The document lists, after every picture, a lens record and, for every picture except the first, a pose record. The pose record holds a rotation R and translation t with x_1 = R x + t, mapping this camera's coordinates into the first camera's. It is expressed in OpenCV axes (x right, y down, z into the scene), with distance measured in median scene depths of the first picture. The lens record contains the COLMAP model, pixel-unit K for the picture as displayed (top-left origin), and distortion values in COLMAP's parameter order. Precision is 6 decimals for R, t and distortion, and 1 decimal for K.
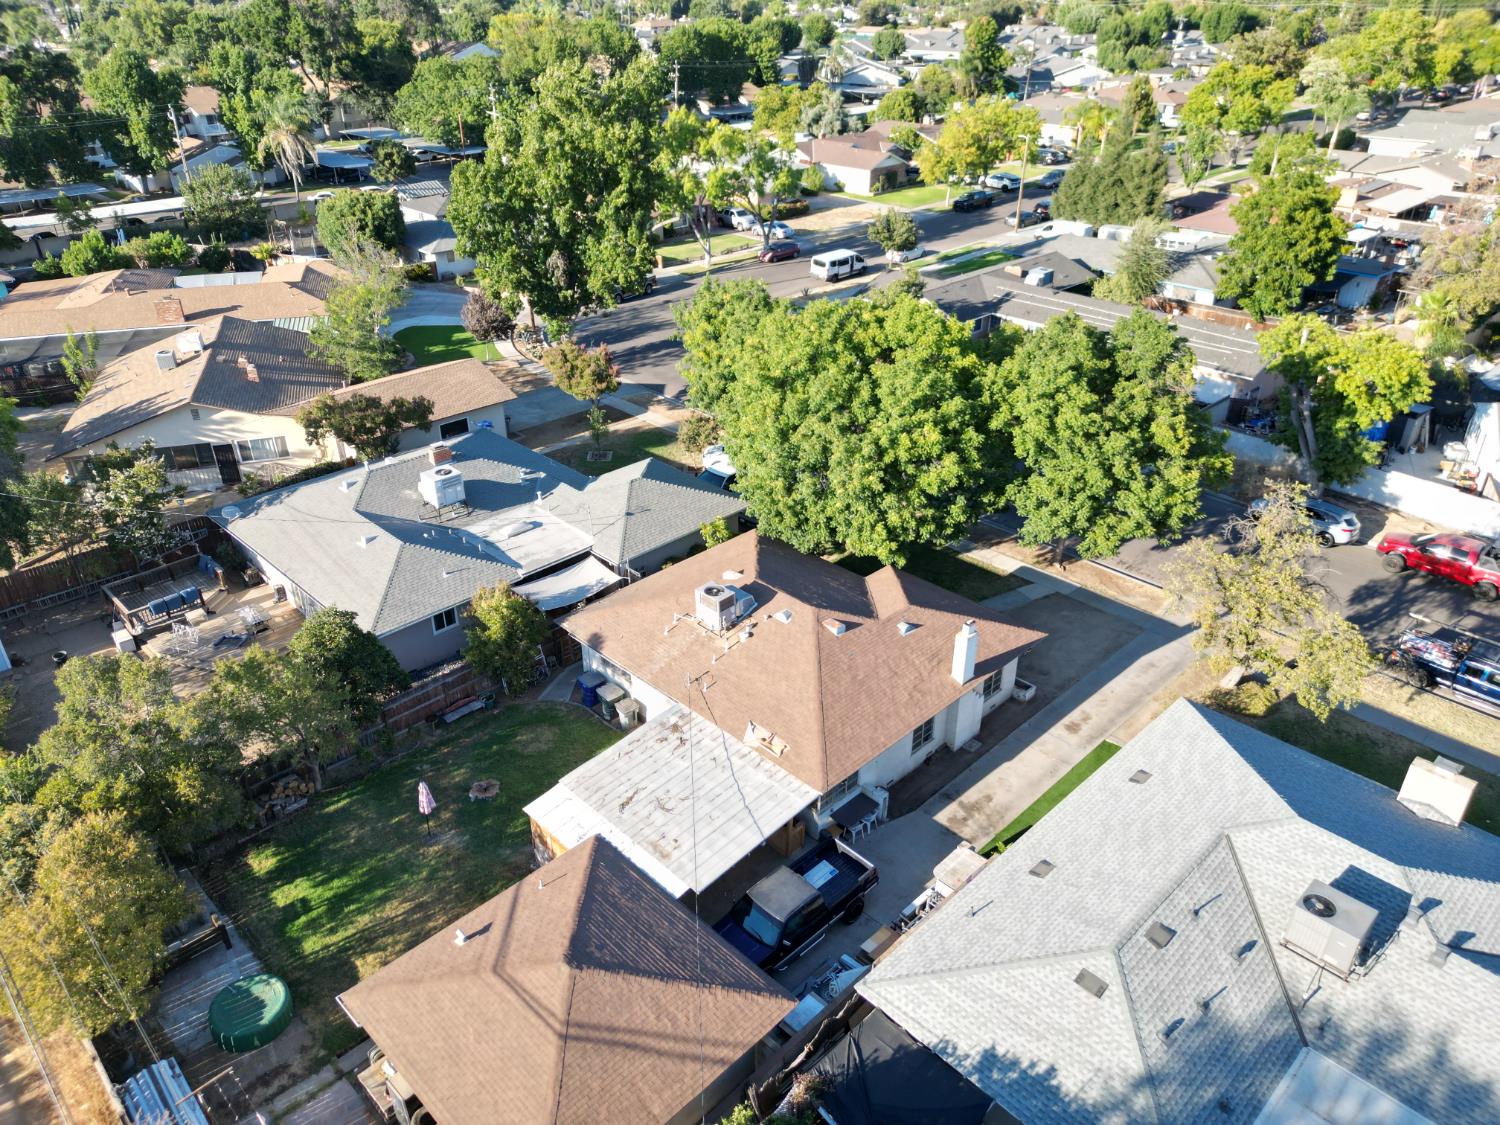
lens RADIAL K [[1055.5, 0, 744.1], [0, 1055.5, 567.7], [0, 0, 1]] dist [0.079013, -0.086605]
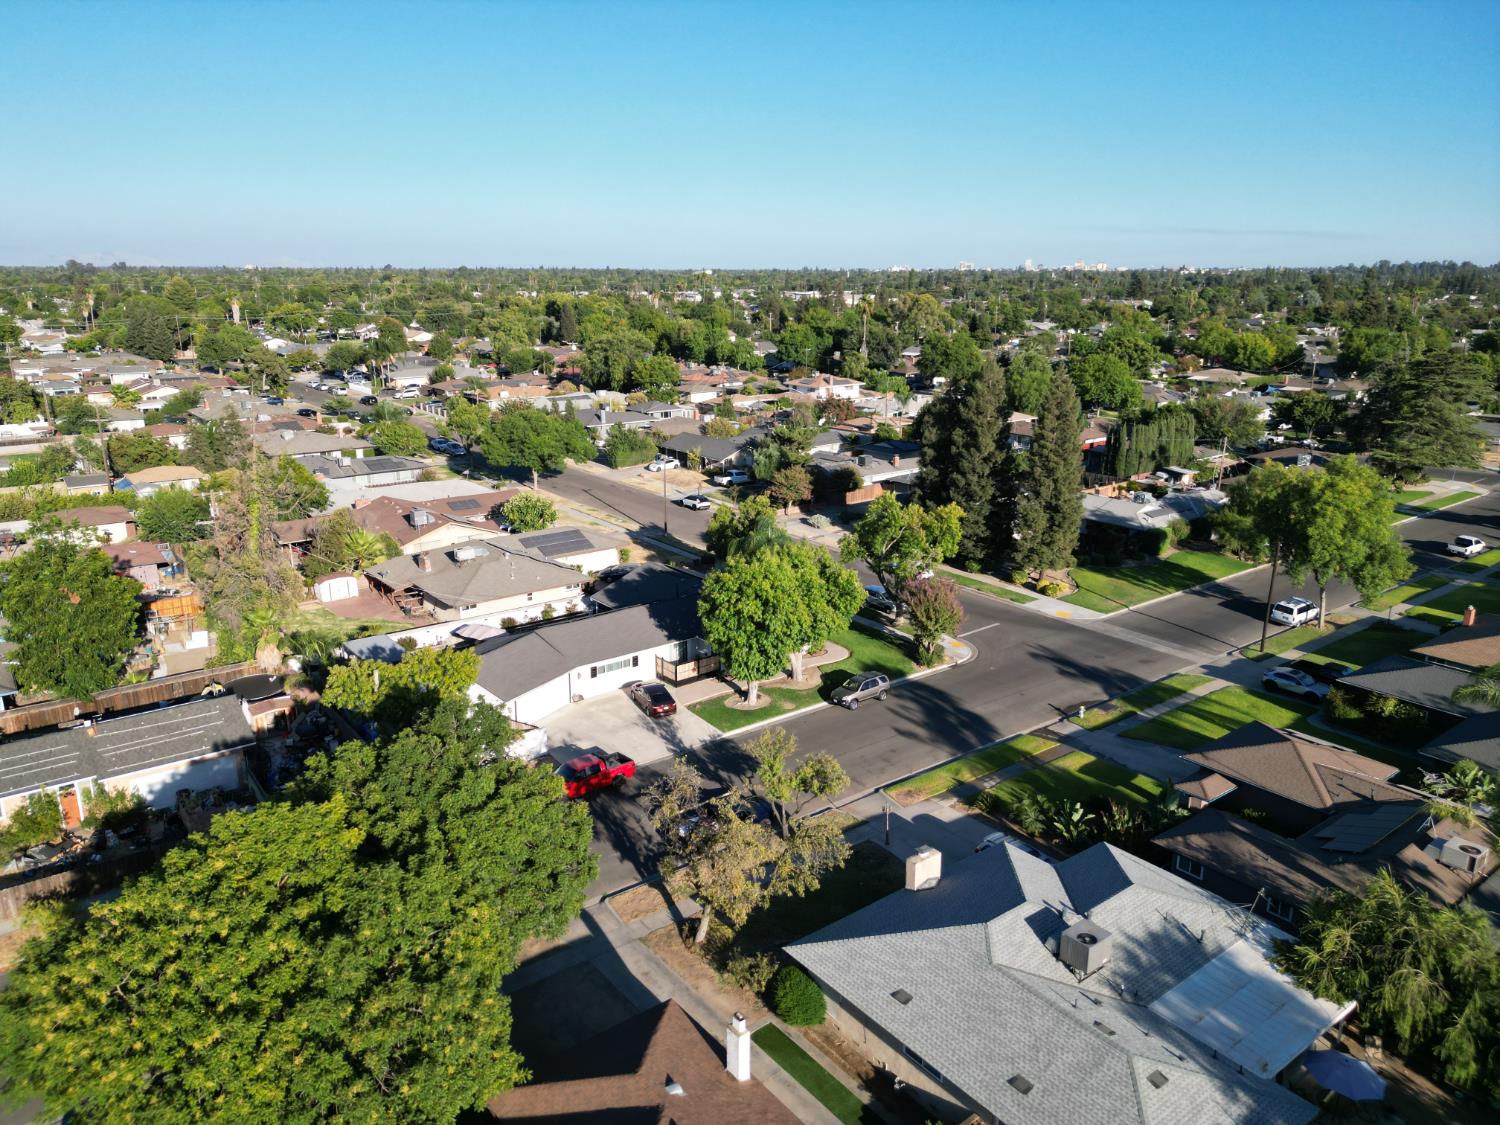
lens RADIAL K [[1052.1, 0, 744.6], [0, 1052.1, 566.9], [0, 0, 1]] dist [0.097549, -0.102749]
pose [[0.111208, -0.258560, 0.959573, -0.667581], [0.484919, 0.856932, 0.174704, -0.506492], [-0.867460, 0.445886, 0.220678, 0.641814]]
